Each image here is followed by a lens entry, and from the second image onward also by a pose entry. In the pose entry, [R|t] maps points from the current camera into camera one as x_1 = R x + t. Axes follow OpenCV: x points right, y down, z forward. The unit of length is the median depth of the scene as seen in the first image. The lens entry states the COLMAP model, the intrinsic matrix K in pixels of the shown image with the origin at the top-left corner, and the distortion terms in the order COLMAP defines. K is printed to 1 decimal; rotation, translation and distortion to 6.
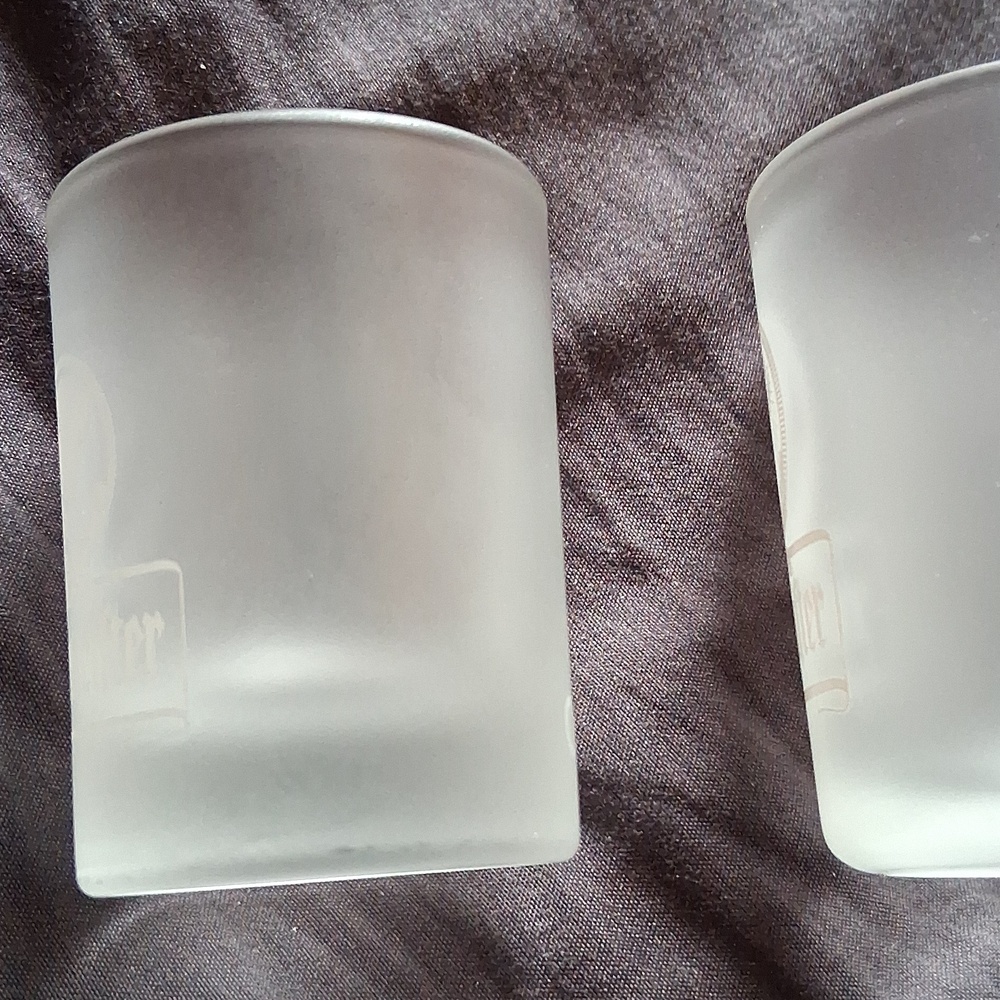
lens RADIAL K [[1694.6, 0, 495.7], [0, 1694.6, 485.4], [0, 0, 1]] dist [0.096710, 0.000000]
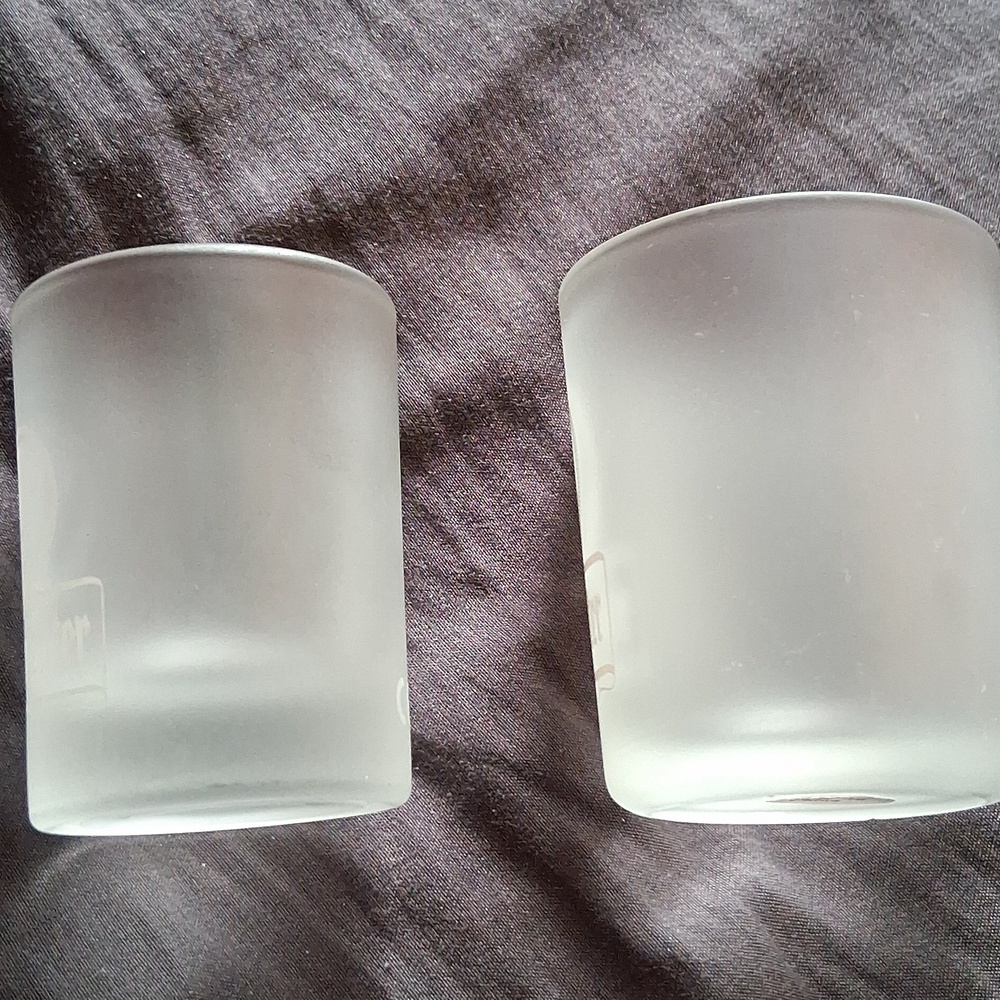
lens RADIAL K [[1694.6, 0, 494.9], [0, 1694.6, 481.1], [0, 0, 1]] dist [0.096710, 0.000000]
pose [[0.999897, -0.007174, -0.012399, 0.115144], [0.006858, 0.999656, -0.025314, 0.003290], [0.012577, 0.025226, 0.999603, -0.284129]]
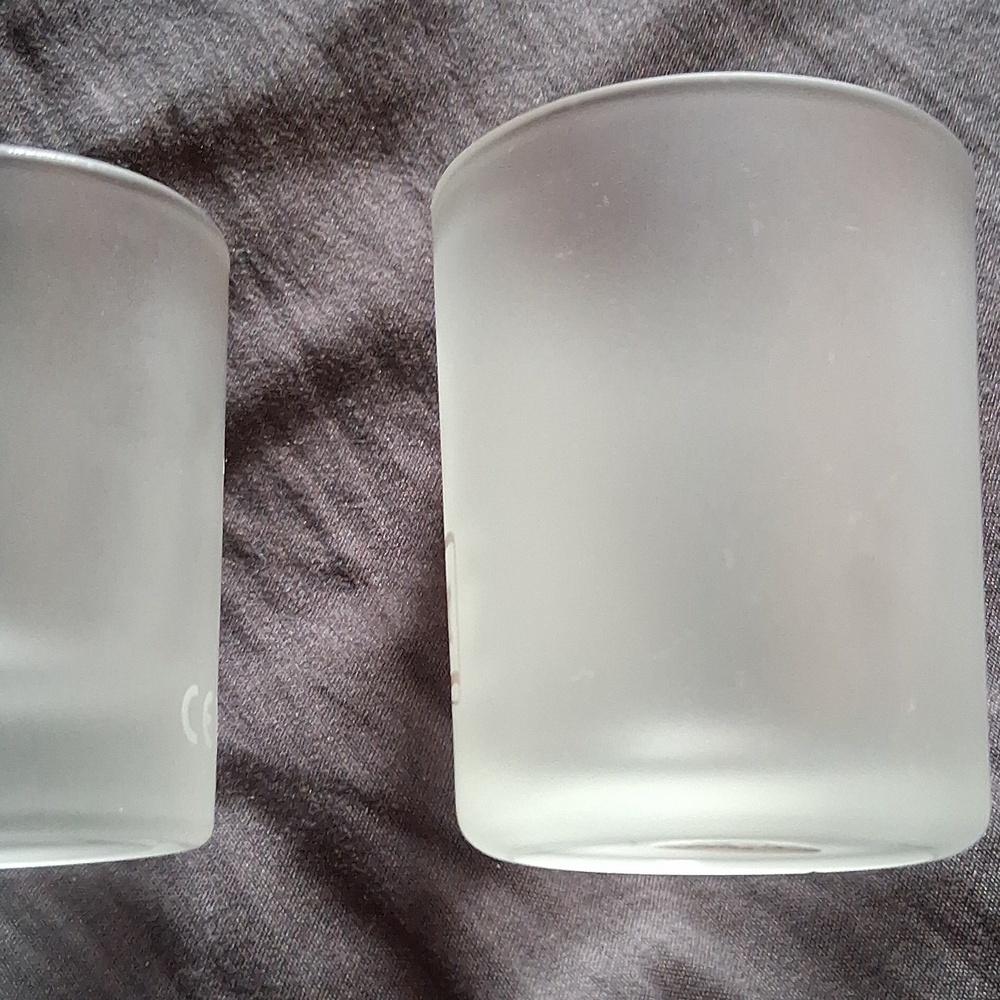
lens RADIAL K [[1694.6, 0, 510.2], [0, 1694.6, 483.4], [0, 0, 1]] dist [0.096710, 0.000000]
pose [[0.995372, -0.001671, -0.096079, 0.296626], [-0.001960, 0.999288, -0.037681, 0.031627], [0.096074, 0.037695, 0.994660, -0.043822]]
